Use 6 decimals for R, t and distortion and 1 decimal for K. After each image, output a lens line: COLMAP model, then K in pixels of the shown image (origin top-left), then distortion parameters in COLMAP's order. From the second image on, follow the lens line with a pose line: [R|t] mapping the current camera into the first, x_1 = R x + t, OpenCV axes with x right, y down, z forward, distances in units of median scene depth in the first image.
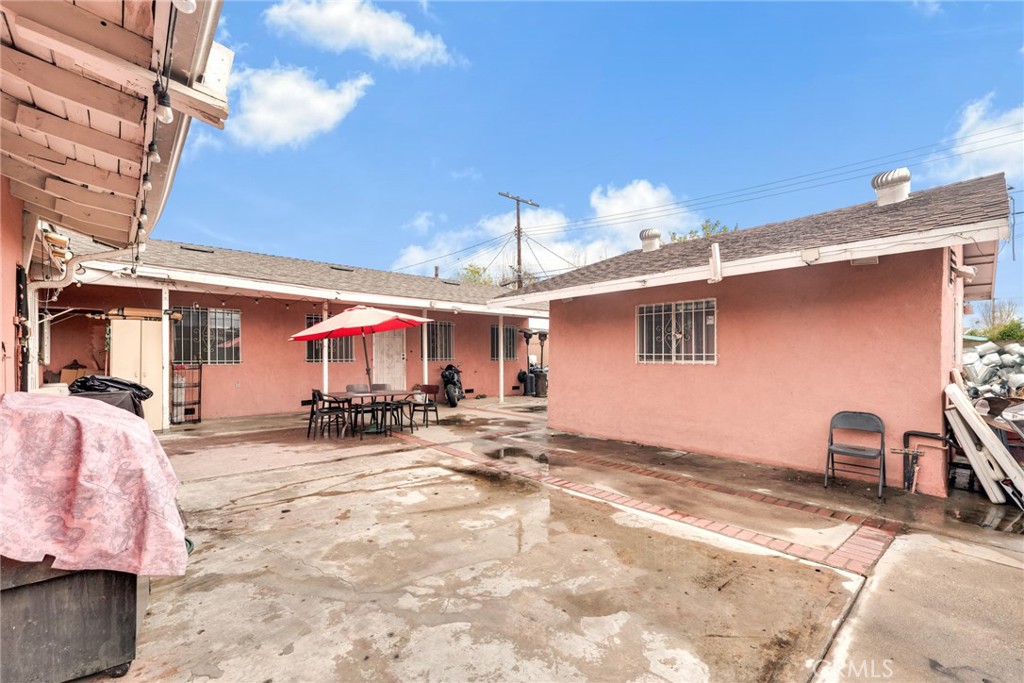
lens RADIAL K [[438.2, 0, 506.1], [0, 438.2, 349.3], [0, 0, 1]] dist [0.010571, 0.000006]
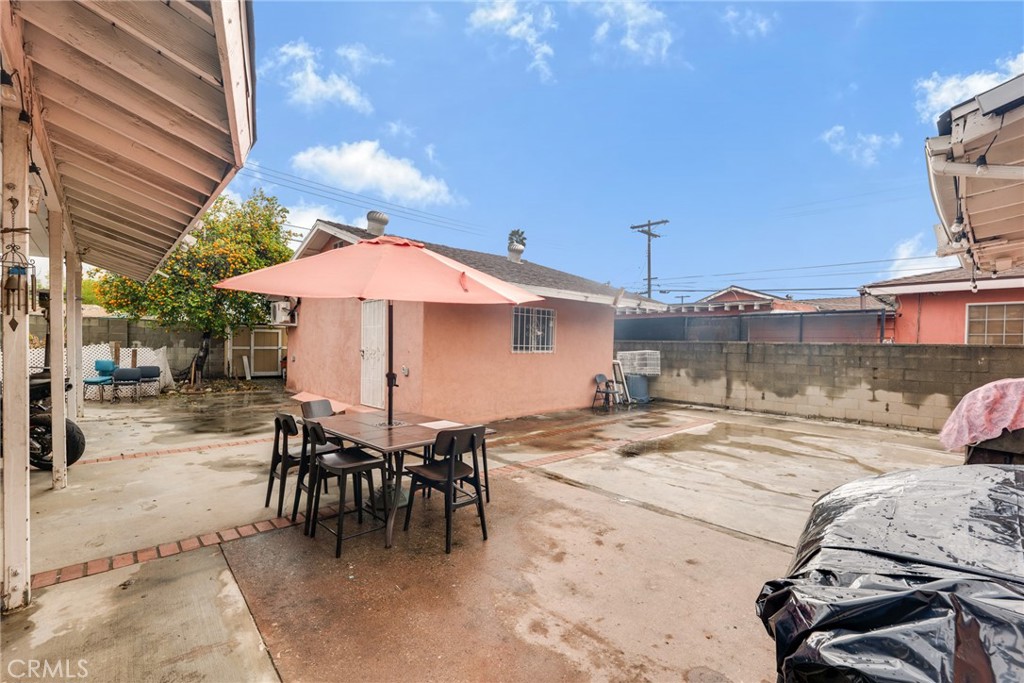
lens RADIAL K [[438.2, 0, 506.1], [0, 438.2, 349.3], [0, 0, 1]] dist [0.010571, 0.000006]
pose [[-0.022280, -0.012328, 0.999676, -1.192344], [-0.031064, 0.999450, 0.011633, 0.010575], [-0.999269, -0.030795, -0.022651, 1.354705]]
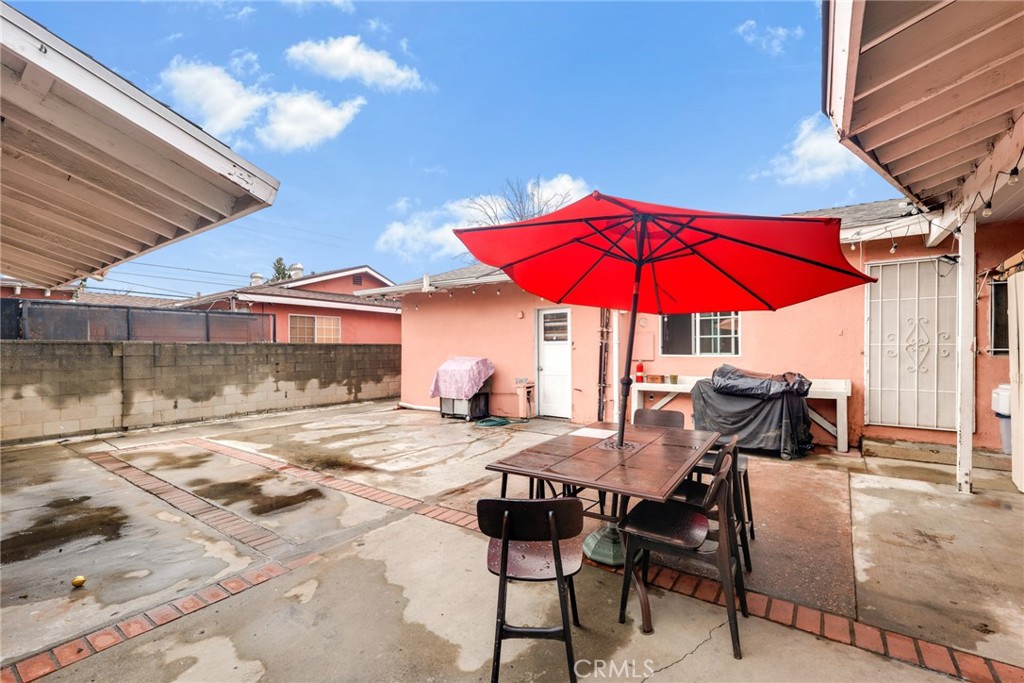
lens RADIAL K [[430.5, 0, 518.2], [0, 430.5, 347.8], [0, 0, 1]] dist [0.000247, -0.000038]
pose [[-0.971583, 0.009527, -0.236508, -0.211083], [0.013799, 0.999770, -0.016414, 0.032869], [0.236297, -0.019211, -0.971491, 2.028731]]
